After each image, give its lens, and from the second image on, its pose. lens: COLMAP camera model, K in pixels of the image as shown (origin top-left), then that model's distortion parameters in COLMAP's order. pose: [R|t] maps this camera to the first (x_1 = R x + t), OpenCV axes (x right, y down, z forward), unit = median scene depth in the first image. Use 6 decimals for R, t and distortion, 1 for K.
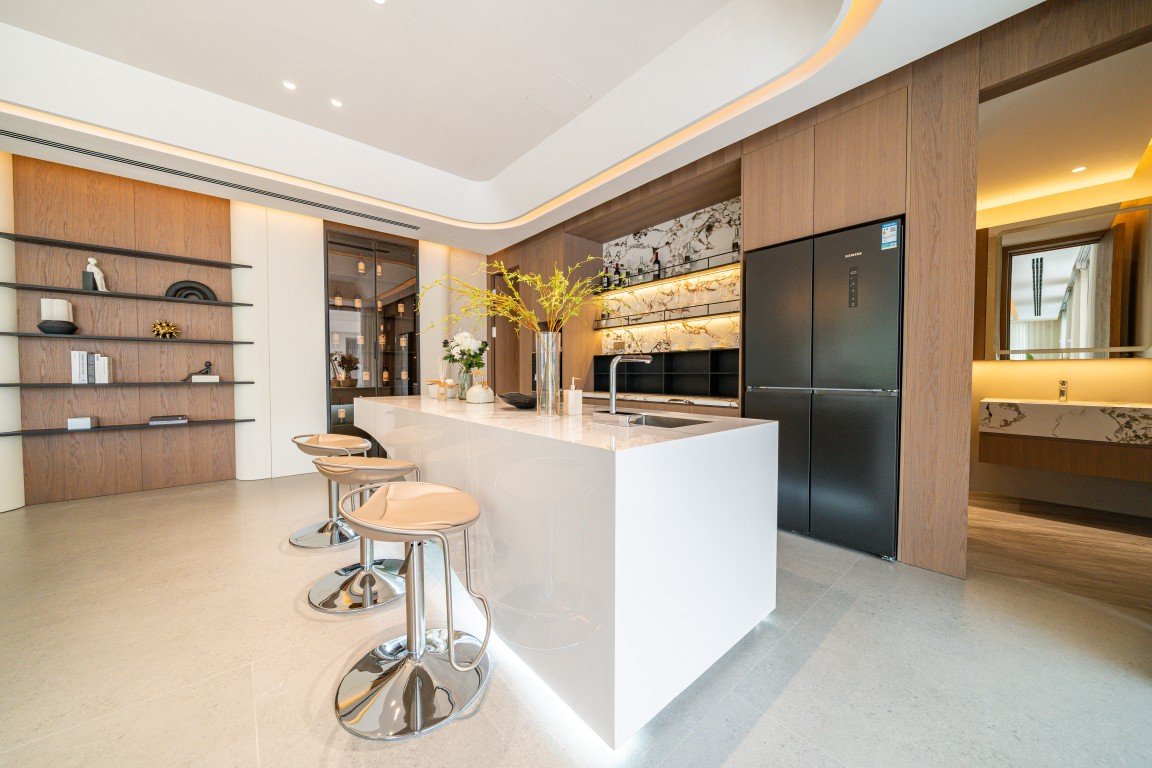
lens RADIAL K [[396.7, 0, 576.9], [0, 396.7, 382.9], [0, 0, 1]] dist [-0.003652, -0.000042]
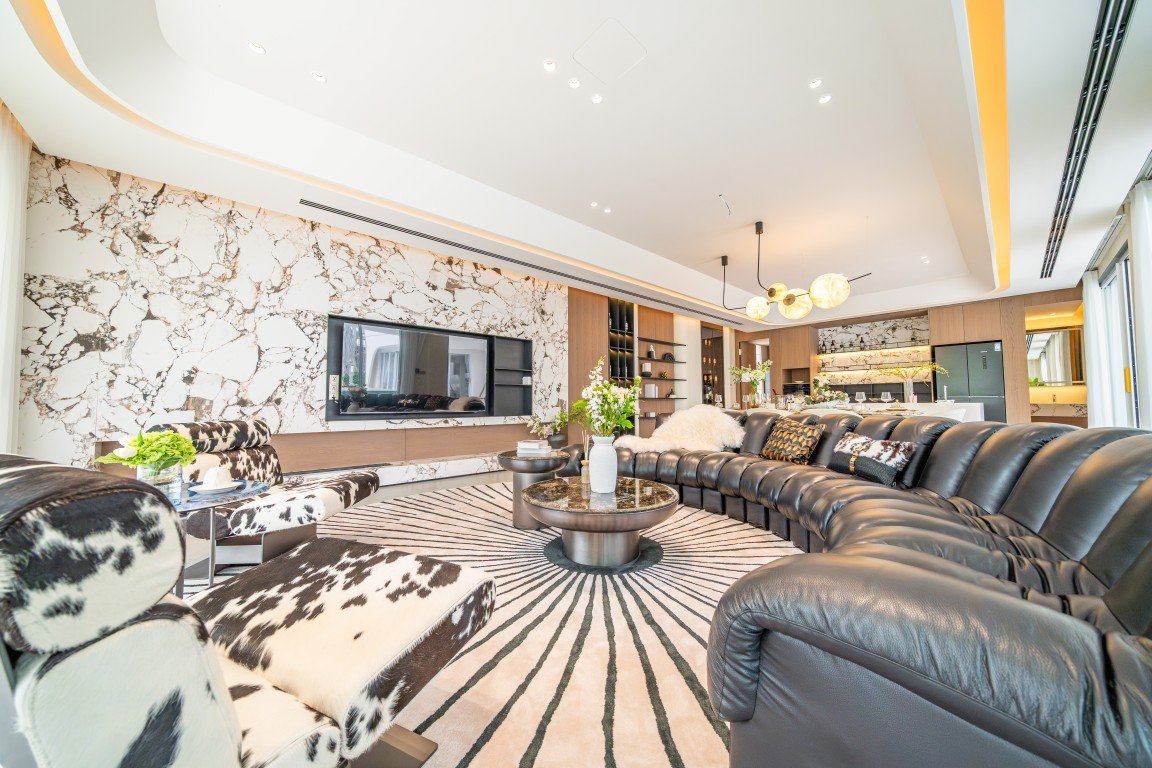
lens RADIAL K [[396.7, 0, 572.7], [0, 396.7, 383.5], [0, 0, 1]] dist [-0.003652, -0.000042]
pose [[0.999796, -0.002219, 0.020094, -1.427751], [0.003674, 0.997349, -0.072678, 0.070440], [-0.019880, 0.072737, 0.997153, -1.100149]]
